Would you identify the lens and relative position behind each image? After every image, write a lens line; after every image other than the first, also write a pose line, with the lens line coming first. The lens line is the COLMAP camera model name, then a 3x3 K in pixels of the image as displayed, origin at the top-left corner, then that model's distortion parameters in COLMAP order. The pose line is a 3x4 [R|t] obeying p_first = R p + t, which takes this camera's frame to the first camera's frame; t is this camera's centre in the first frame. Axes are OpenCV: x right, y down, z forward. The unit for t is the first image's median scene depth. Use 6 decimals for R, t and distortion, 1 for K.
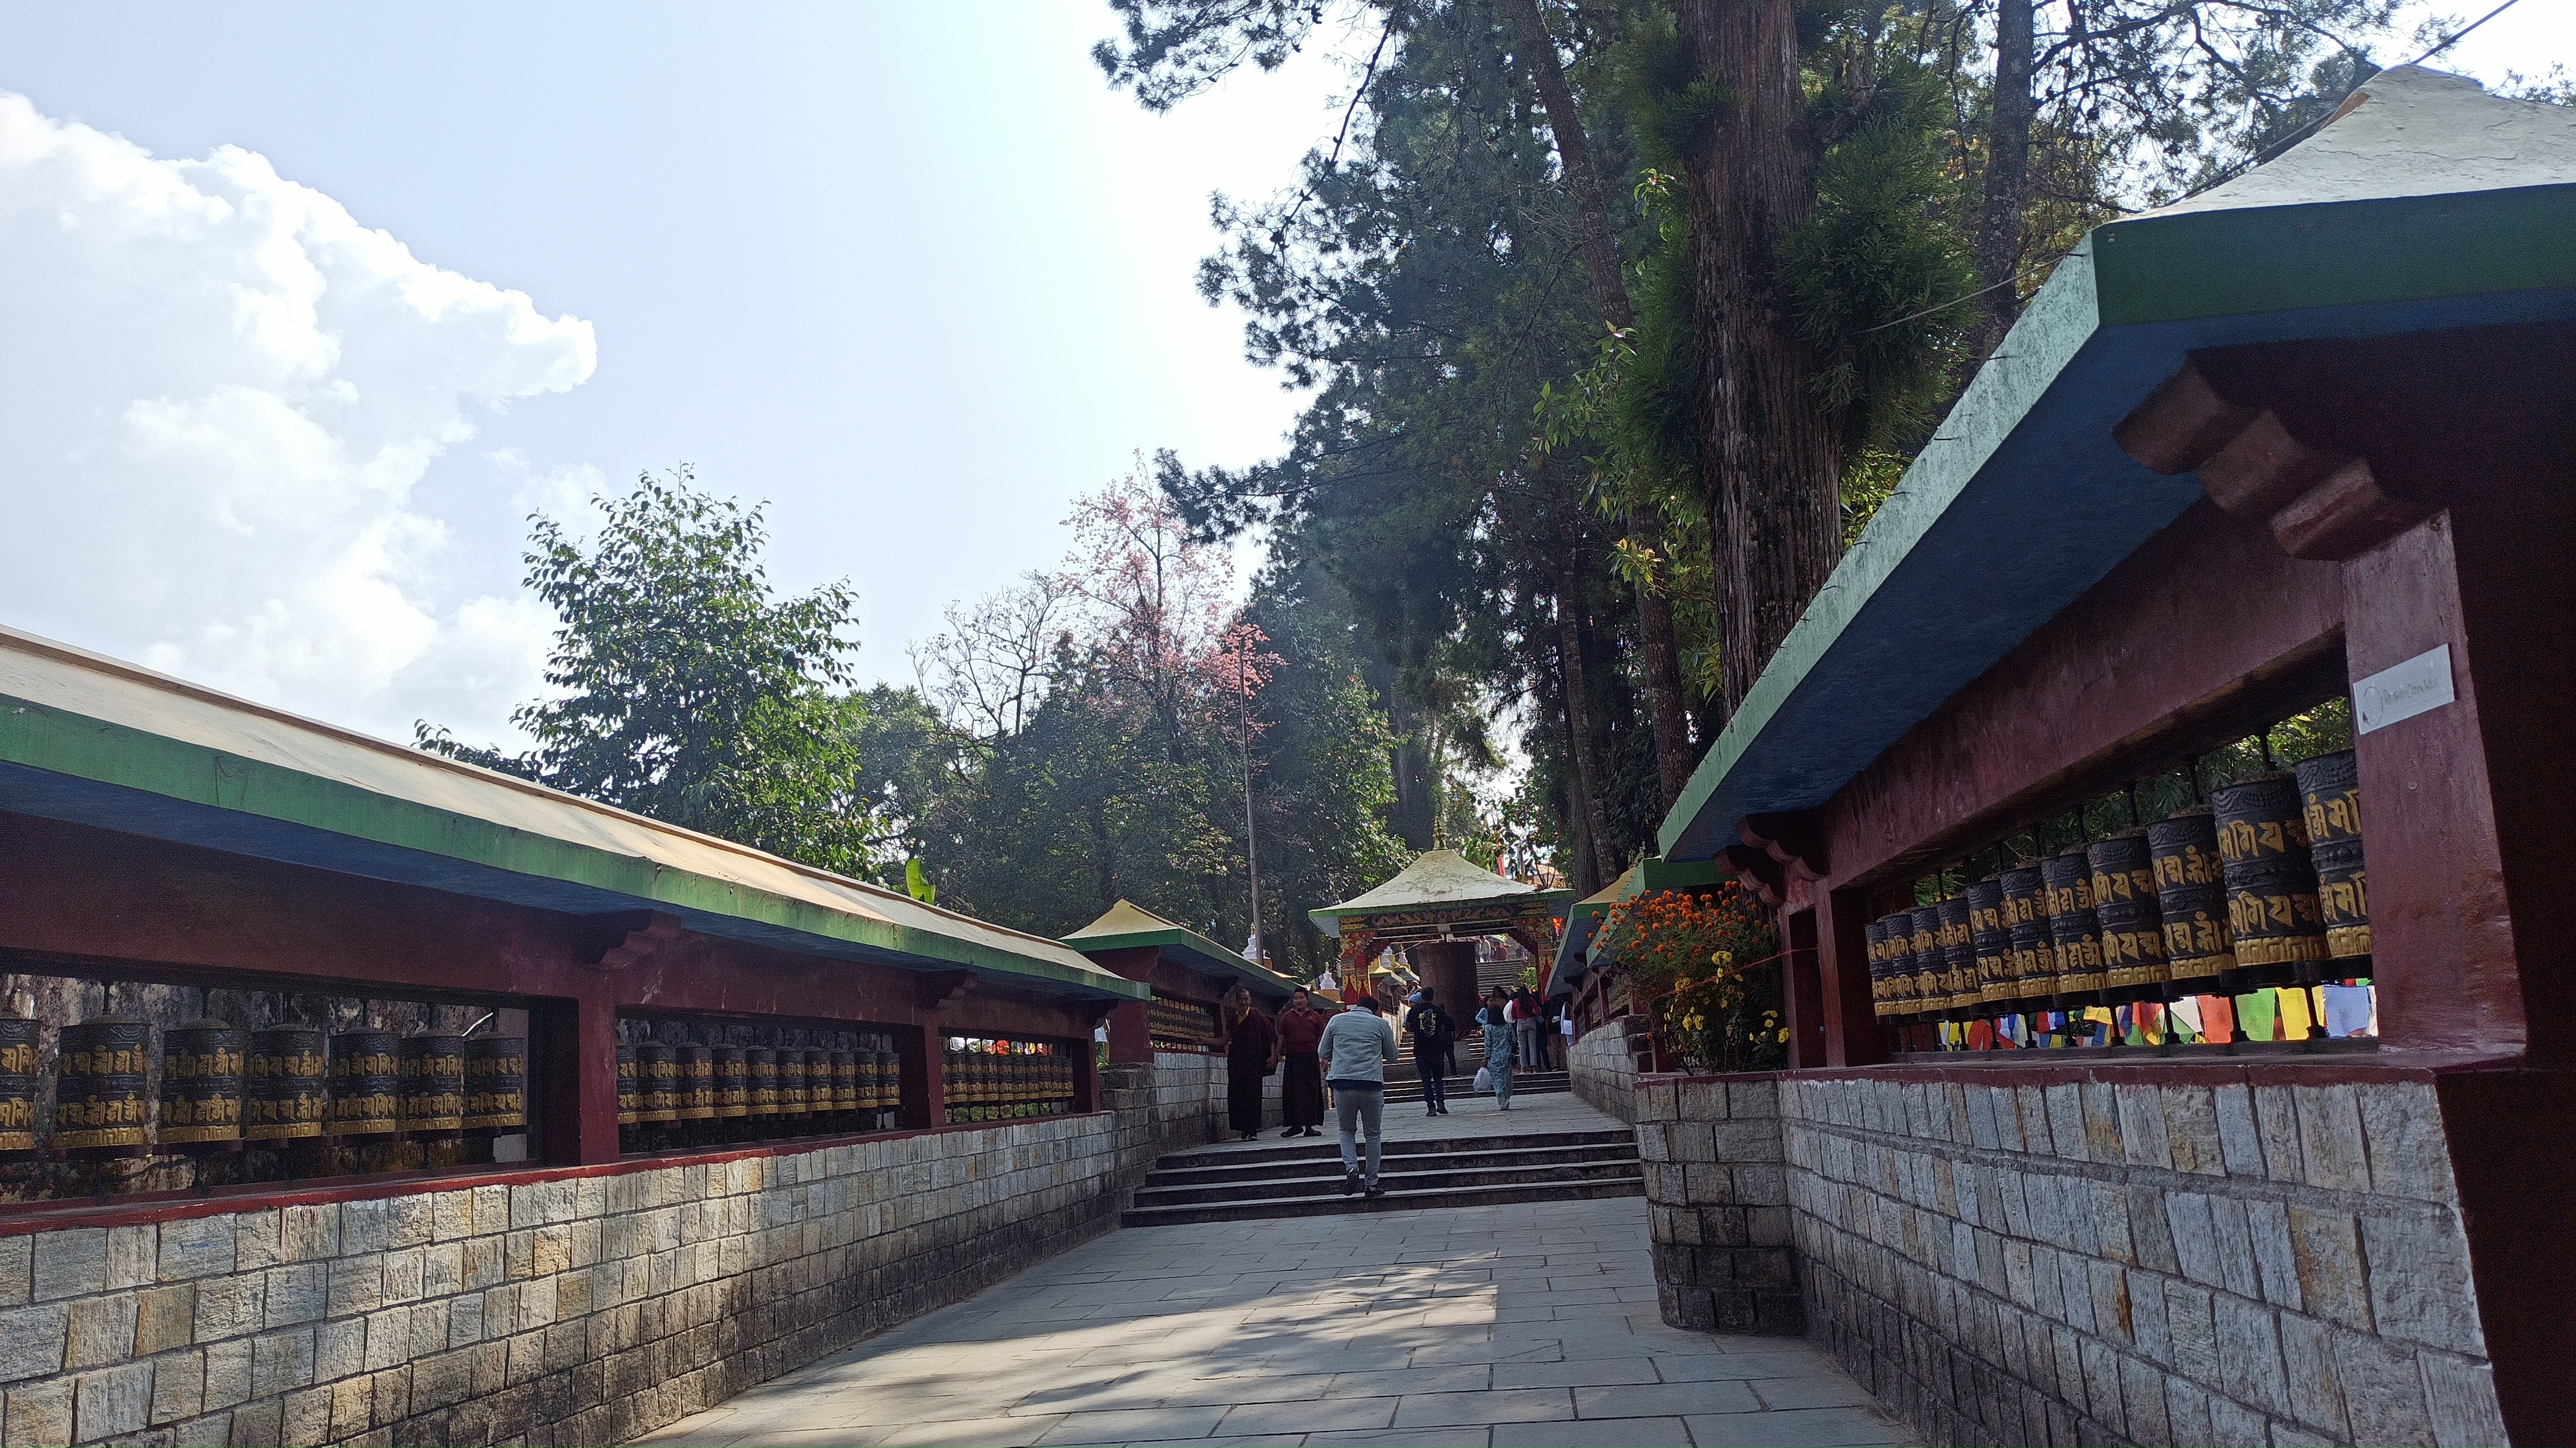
lens RADIAL K [[1934.4, 0, 1284.3], [0, 1934.4, 720.1], [0, 0, 1]] dist [0.002348, 0.000036]
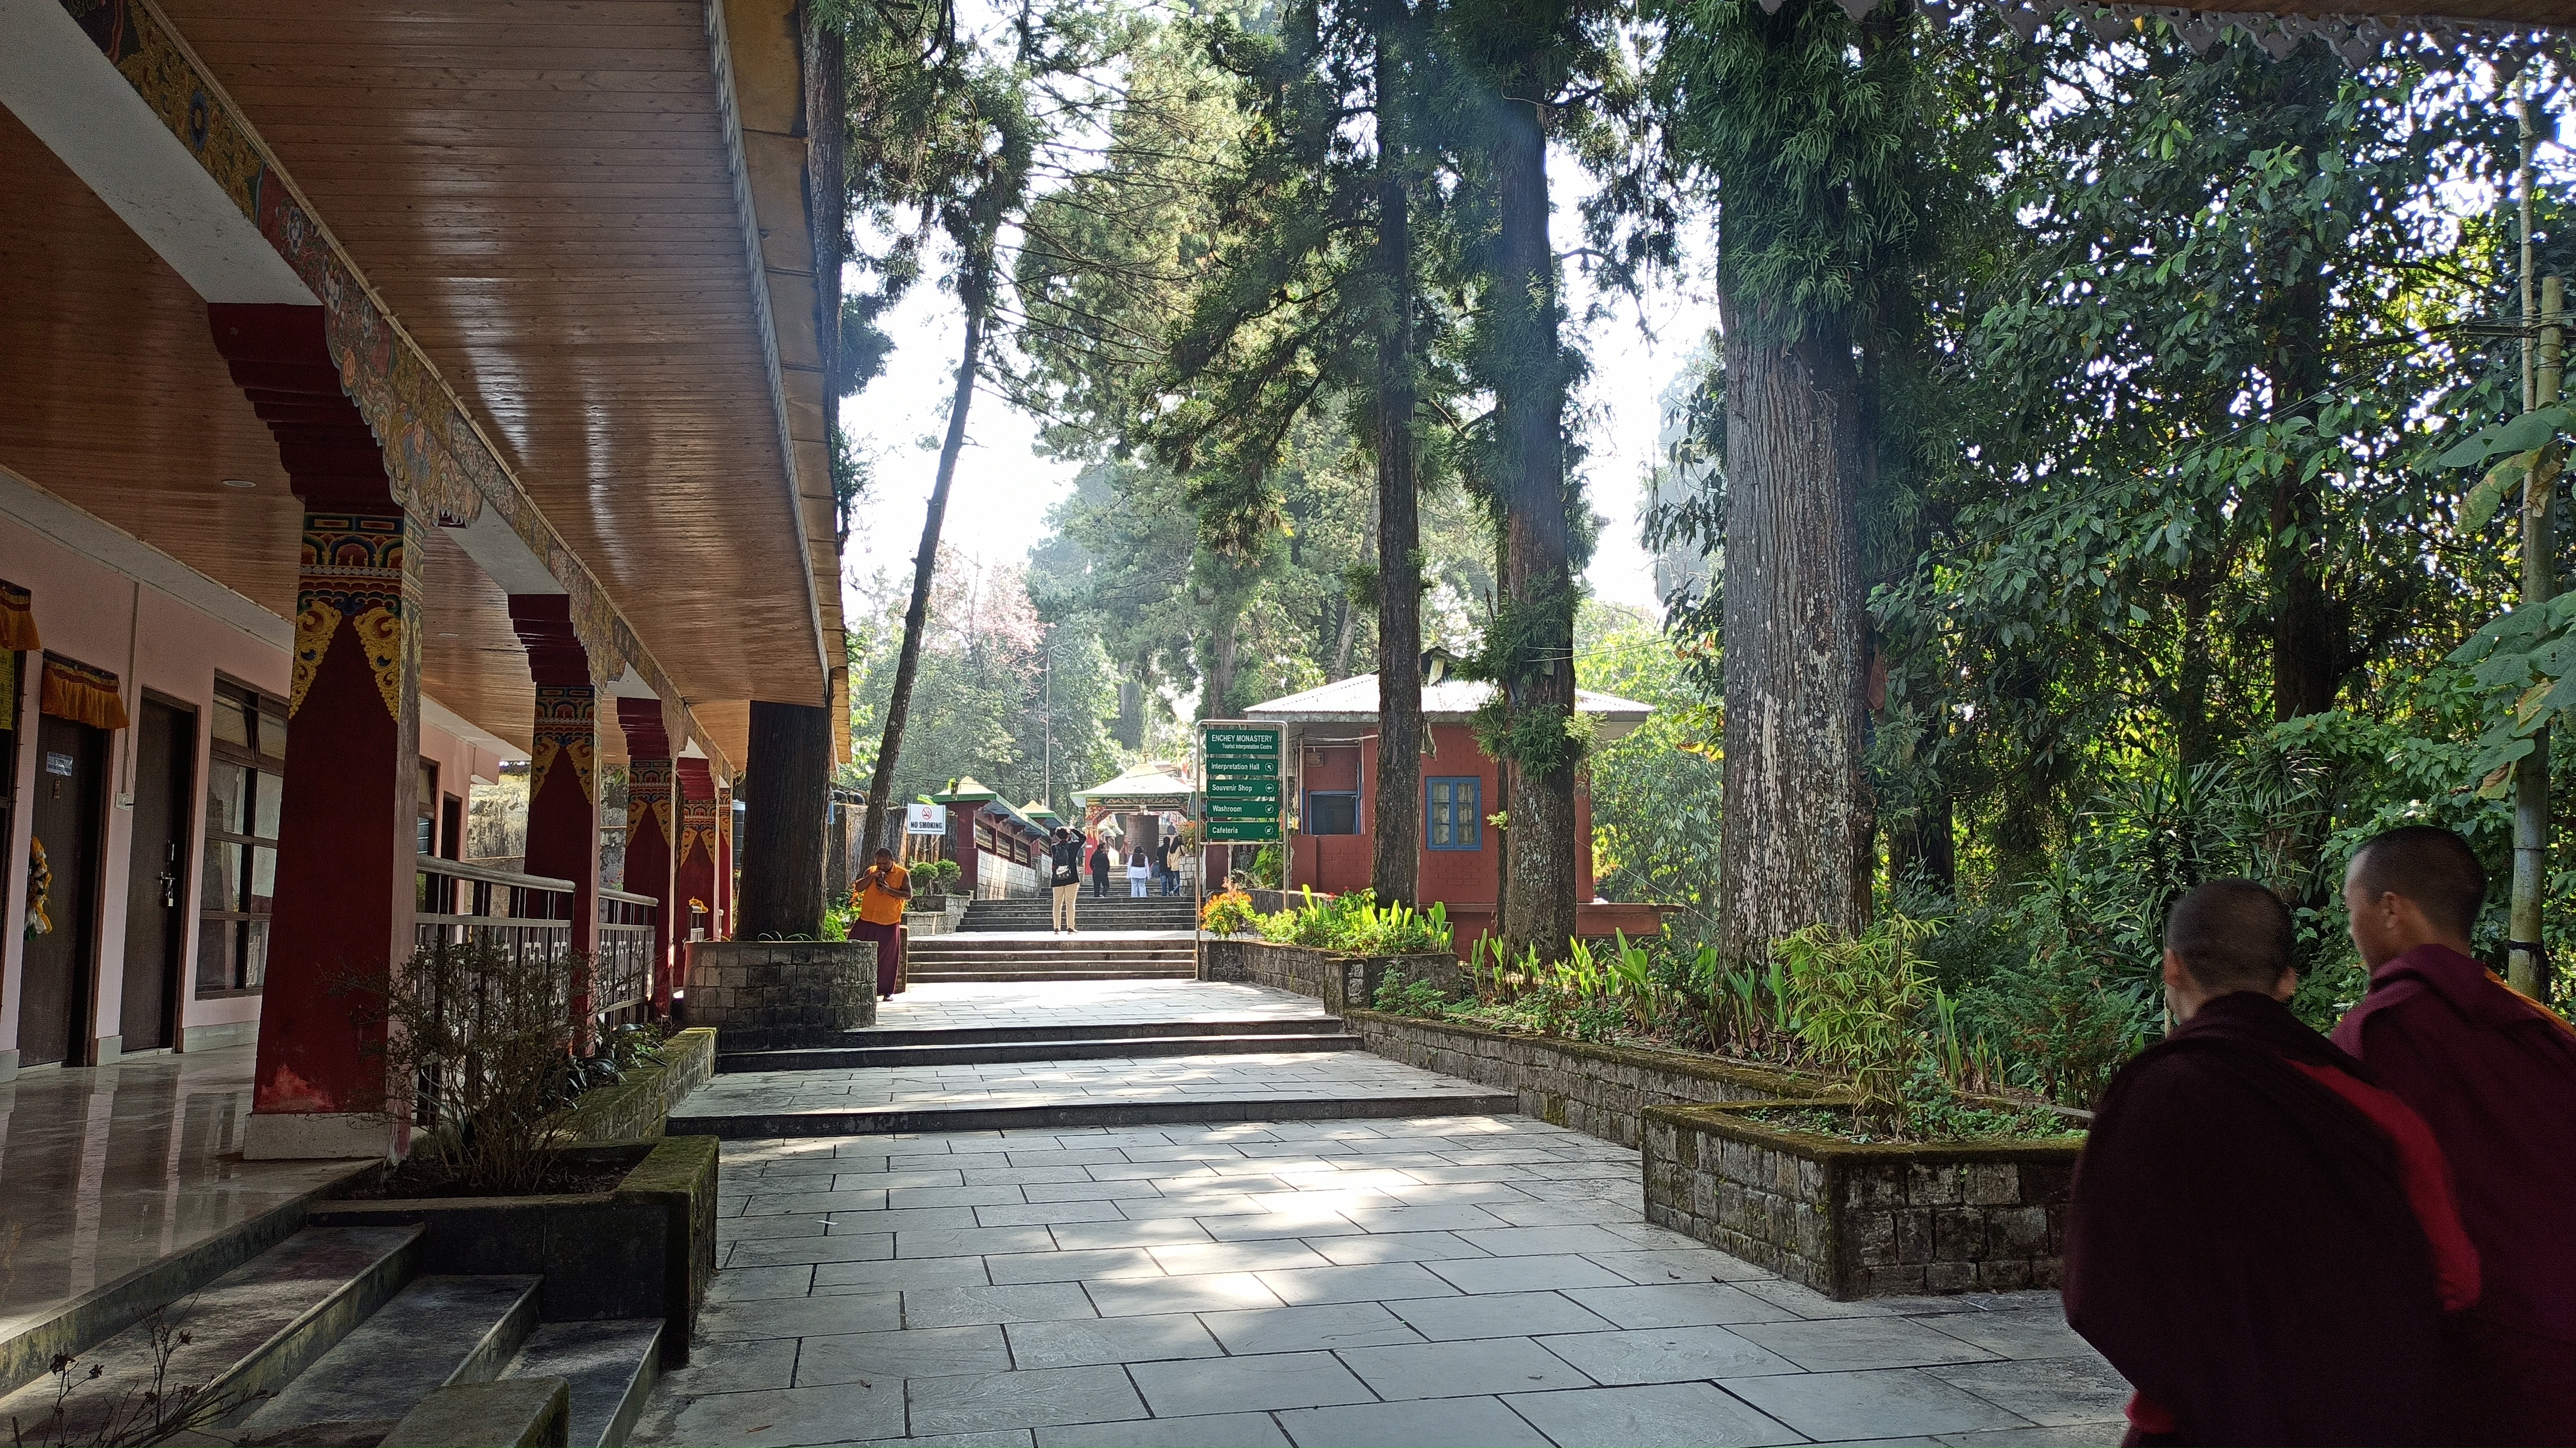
lens RADIAL K [[1934.4, 0, 1291.2], [0, 1934.4, 725.8], [0, 0, 1]] dist [0.002348, 0.000036]
pose [[0.984942, 0.078668, 0.153951, -0.050470], [-0.089836, 0.993702, 0.066970, -0.079247], [-0.147713, -0.079792, 0.985806, -0.622549]]
